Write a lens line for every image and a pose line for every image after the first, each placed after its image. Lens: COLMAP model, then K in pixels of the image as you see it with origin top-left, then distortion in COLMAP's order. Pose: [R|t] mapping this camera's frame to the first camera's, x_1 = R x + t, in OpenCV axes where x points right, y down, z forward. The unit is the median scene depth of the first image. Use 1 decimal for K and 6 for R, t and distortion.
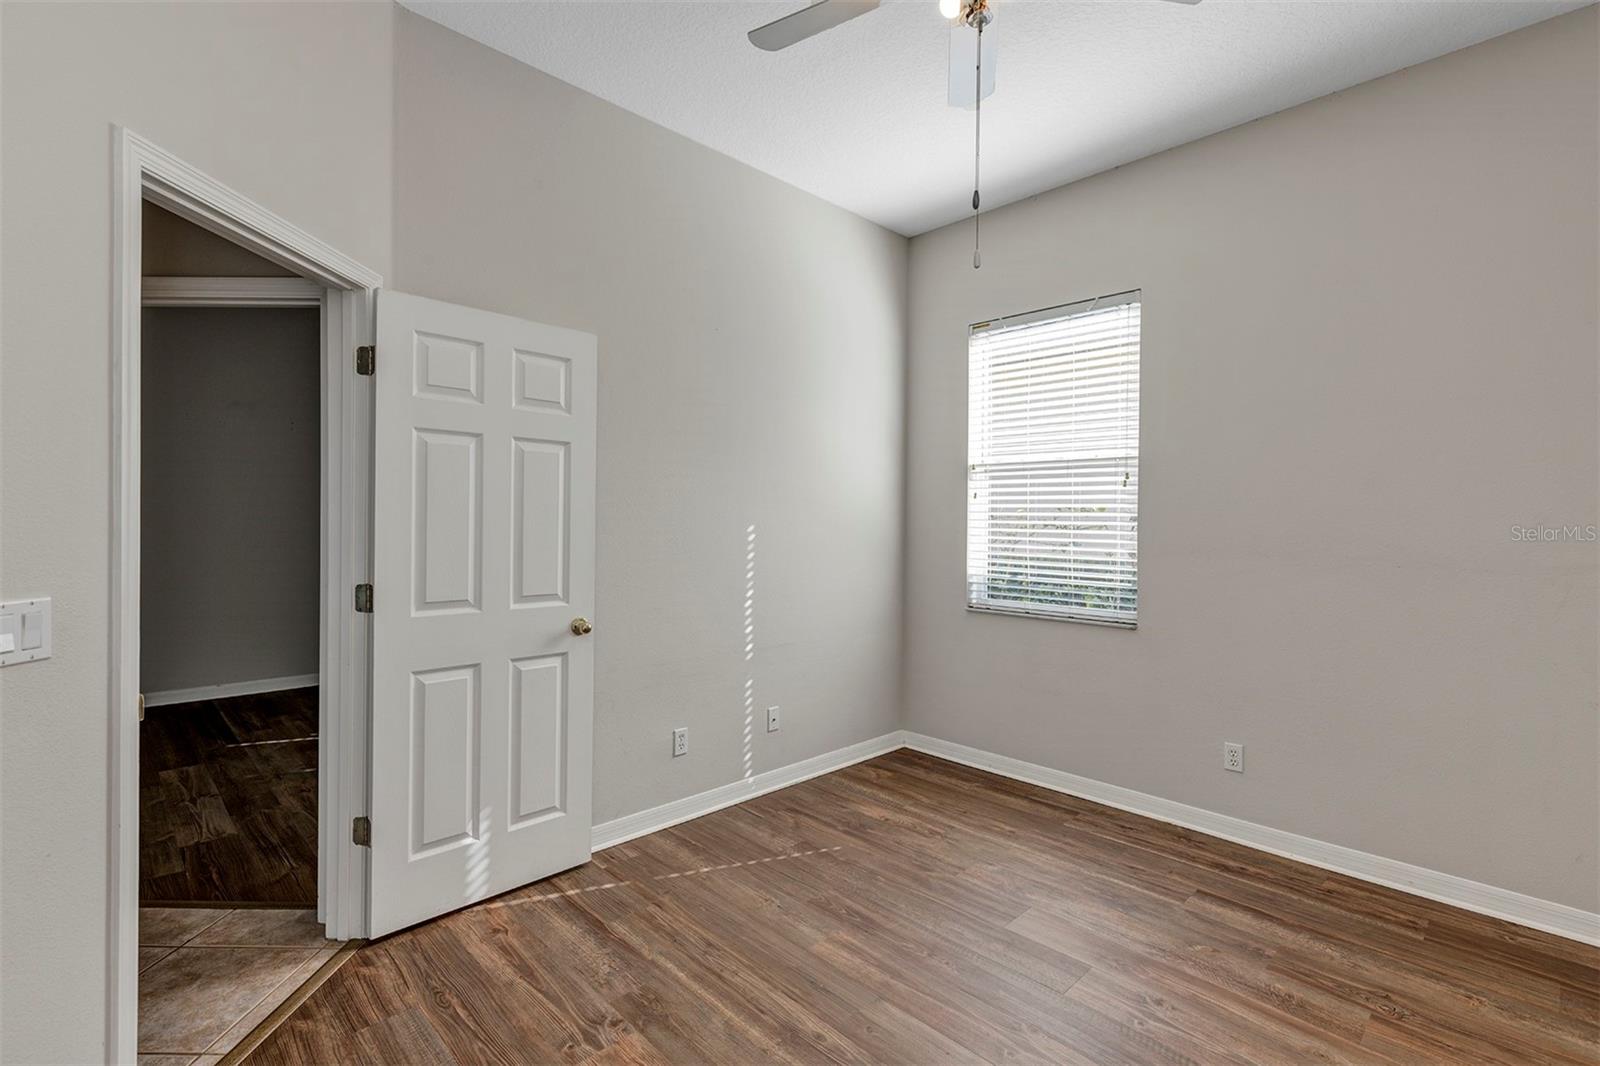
lens RADIAL K [[732.1, 0, 795.2], [0, 732.1, 528.0], [0, 0, 1]] dist [0.011958, -0.001110]
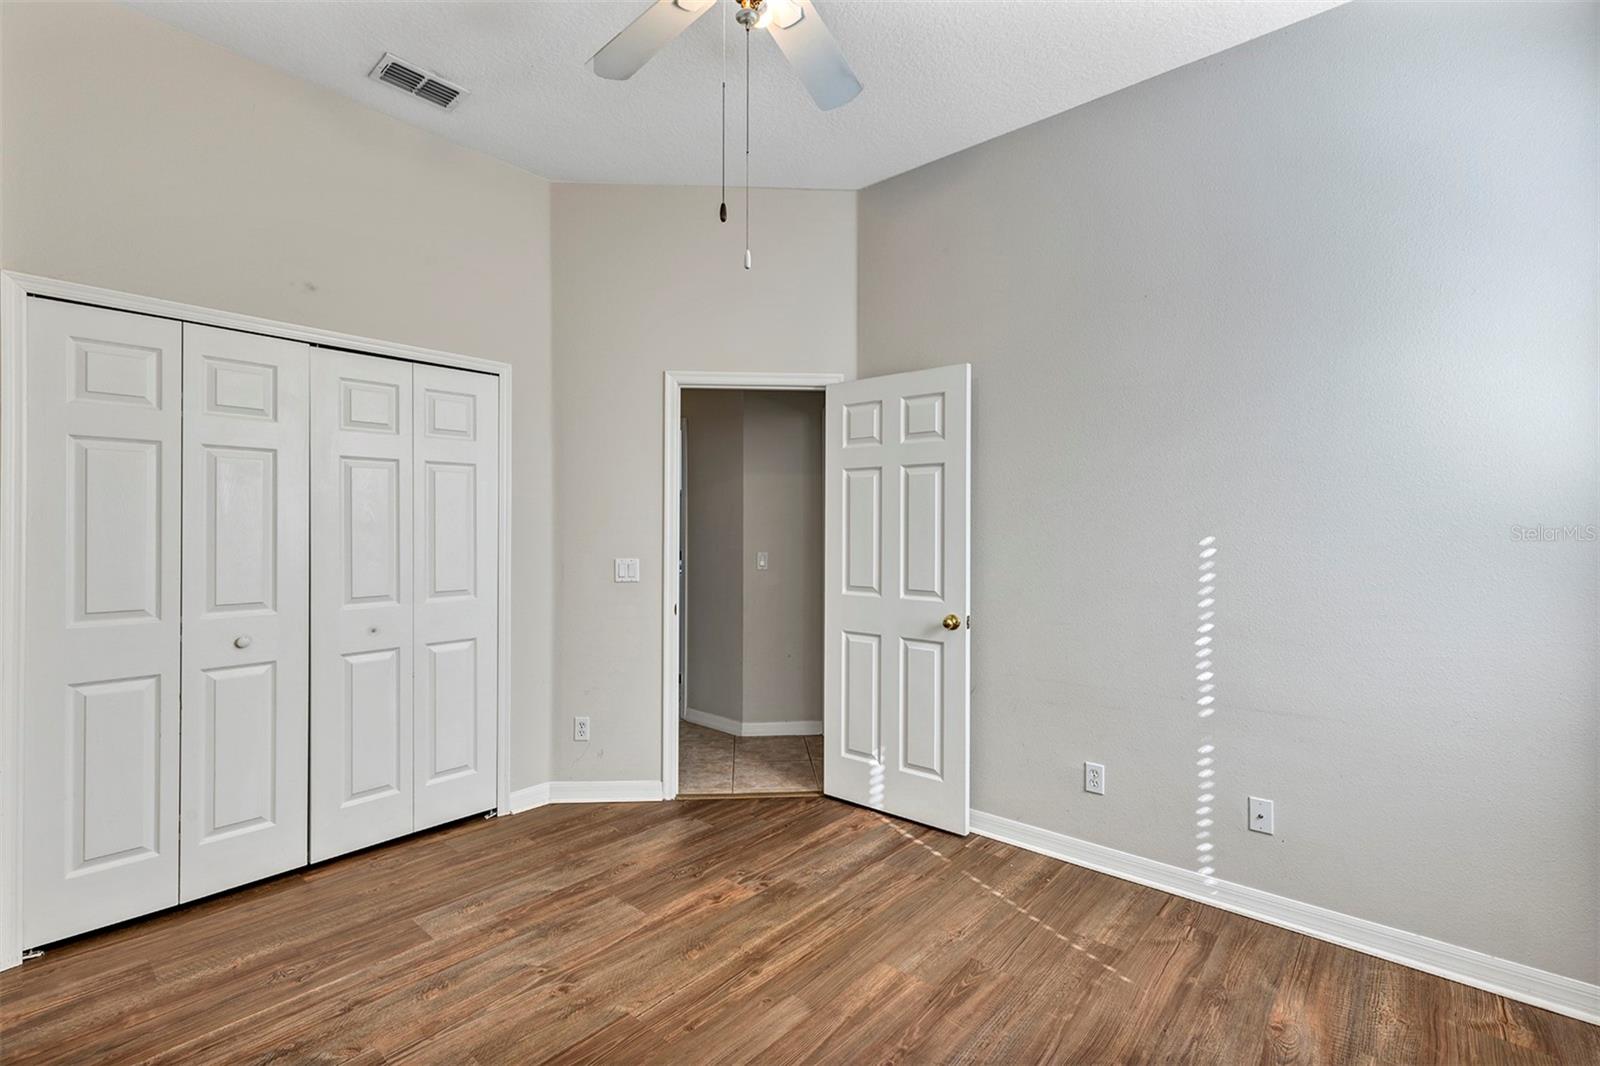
lens RADIAL K [[726.7, 0, 800.2], [0, 726.7, 527.6], [0, 0, 1]] dist [0.008293, 0.000206]
pose [[0.096271, -0.008842, -0.995316, 0.857232], [-0.017272, 0.999795, -0.010553, 0.002453], [0.995205, 0.018207, 0.096098, 0.684766]]
